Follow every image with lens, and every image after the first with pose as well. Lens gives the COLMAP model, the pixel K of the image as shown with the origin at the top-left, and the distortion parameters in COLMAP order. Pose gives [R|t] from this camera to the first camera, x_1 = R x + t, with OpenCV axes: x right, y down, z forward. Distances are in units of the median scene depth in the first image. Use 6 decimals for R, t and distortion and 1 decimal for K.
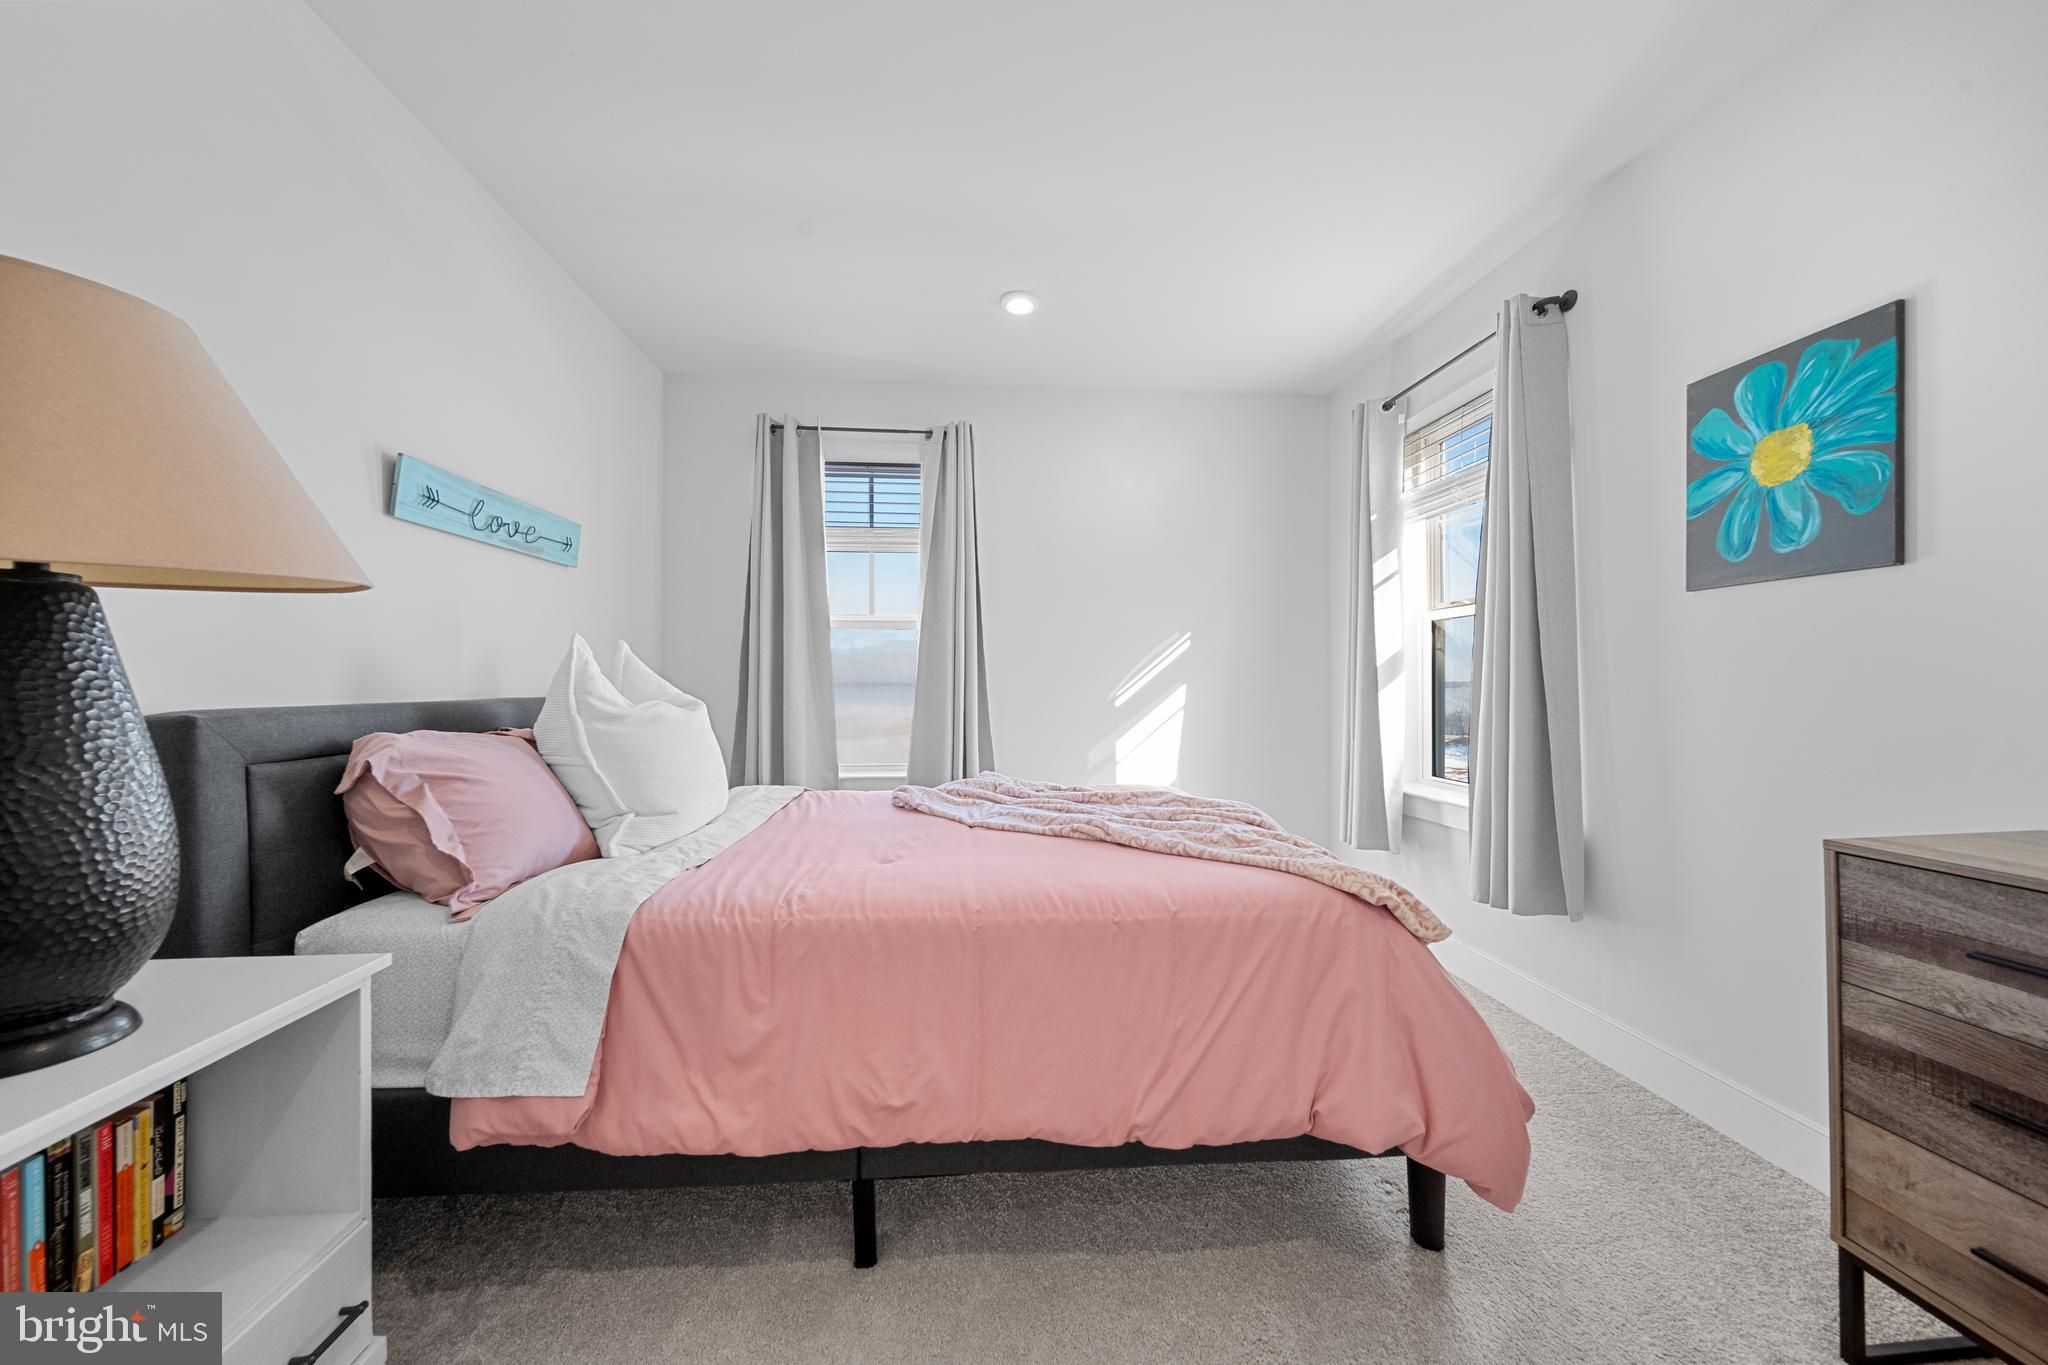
lens RADIAL K [[726.1, 0, 1015.7], [0, 726.1, 667.2], [0, 0, 1]] dist [-0.000785, -0.000797]
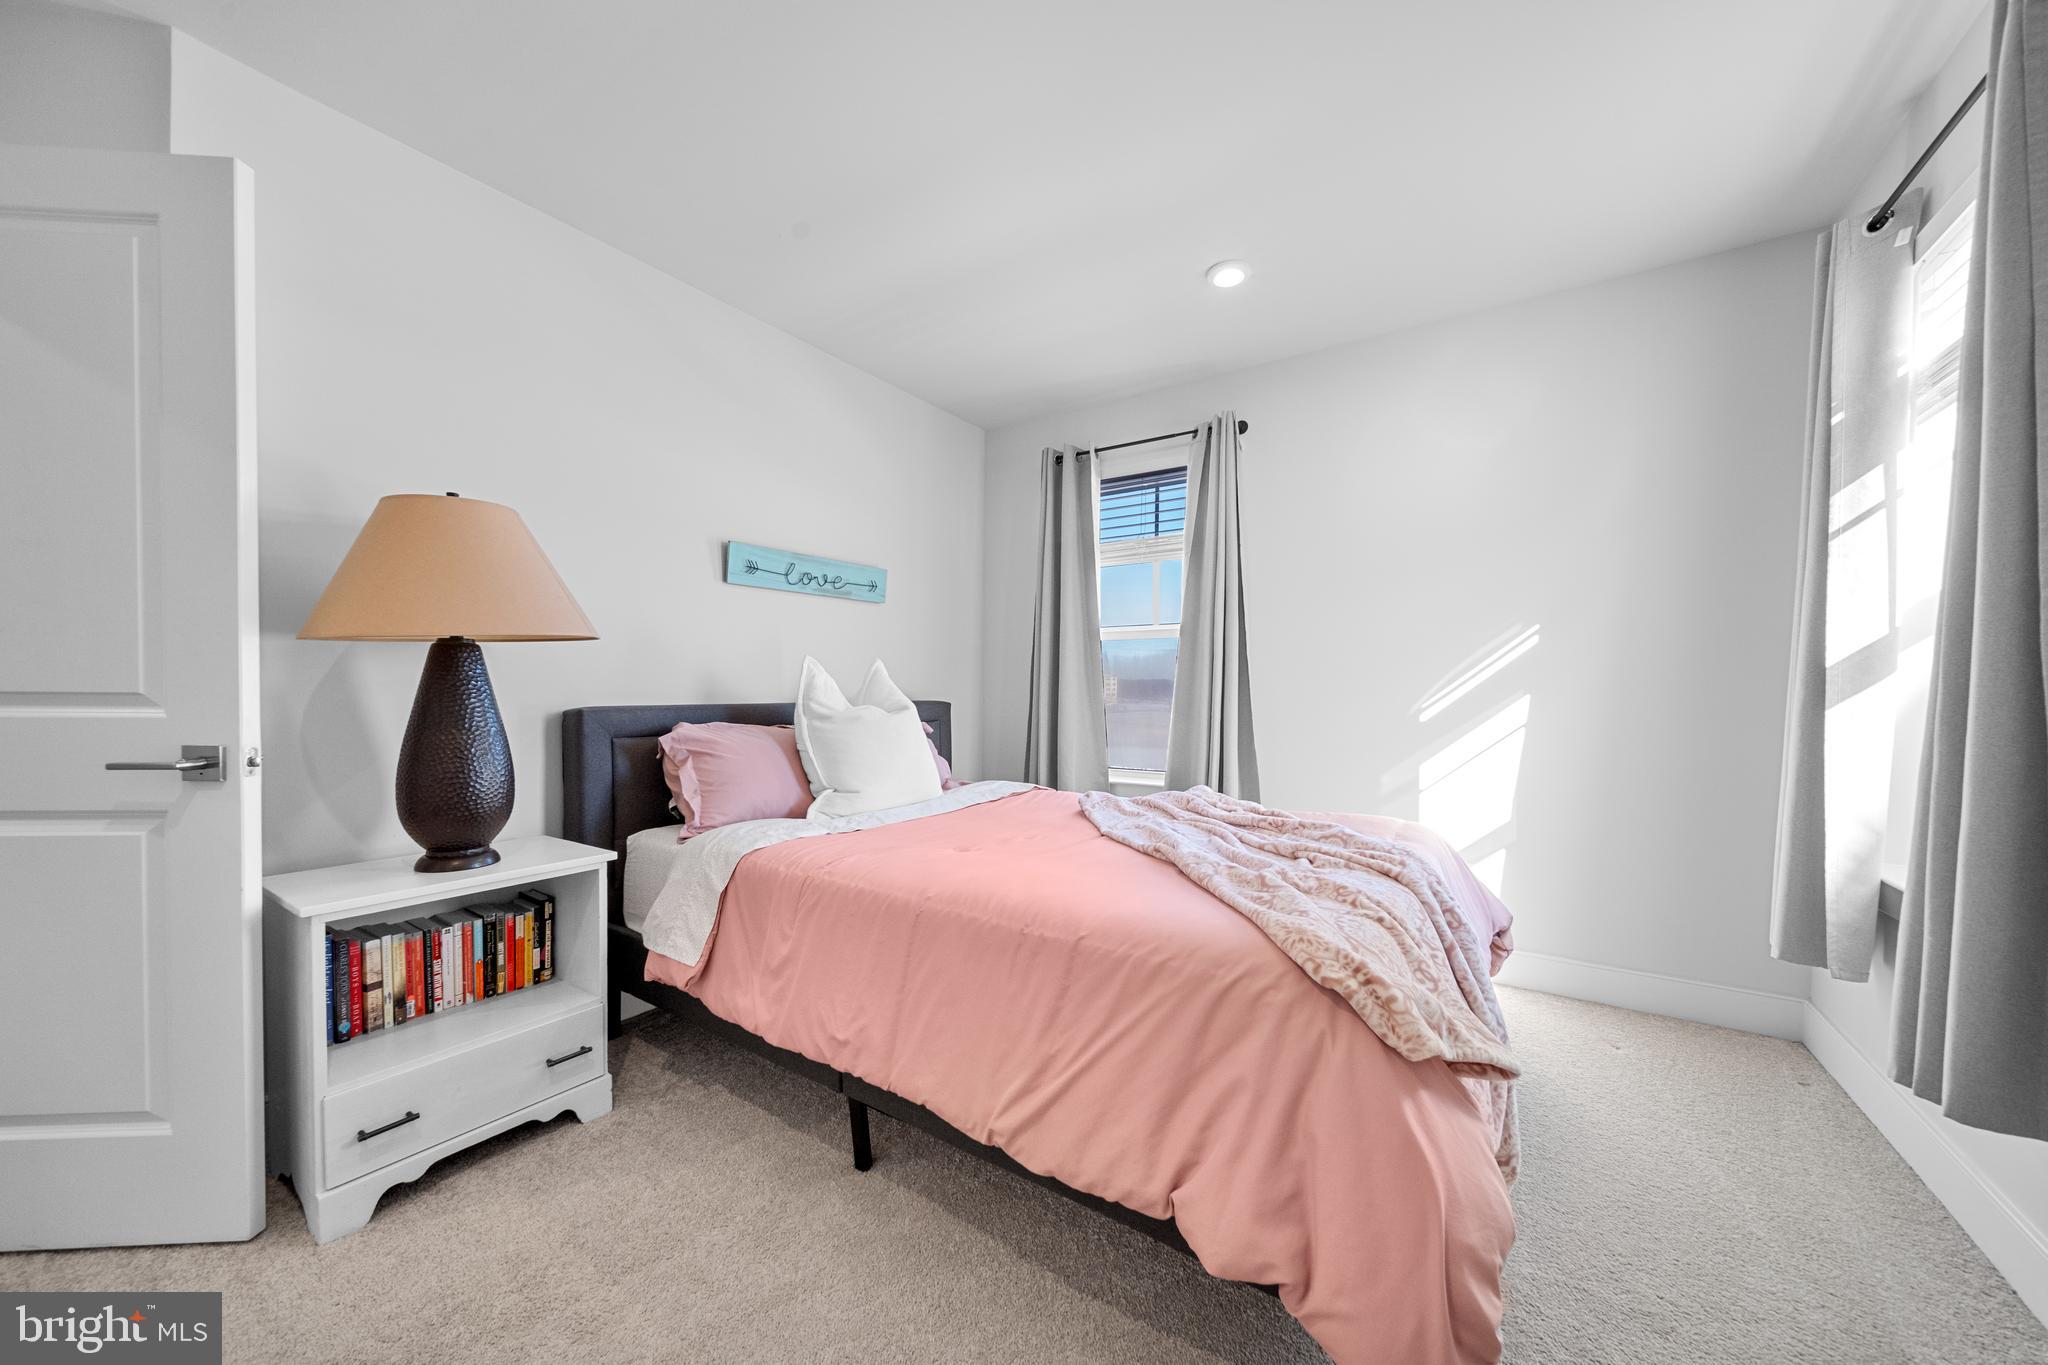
lens RADIAL K [[727.3, 0, 998.9], [0, 727.3, 688.4], [0, 0, 1]] dist [0.000739, -0.000101]
pose [[0.780337, 0.000488, -0.625359, 0.738707], [0.011868, 0.999808, 0.015591, -0.002045], [0.625247, -0.019588, 0.780181, 0.203431]]
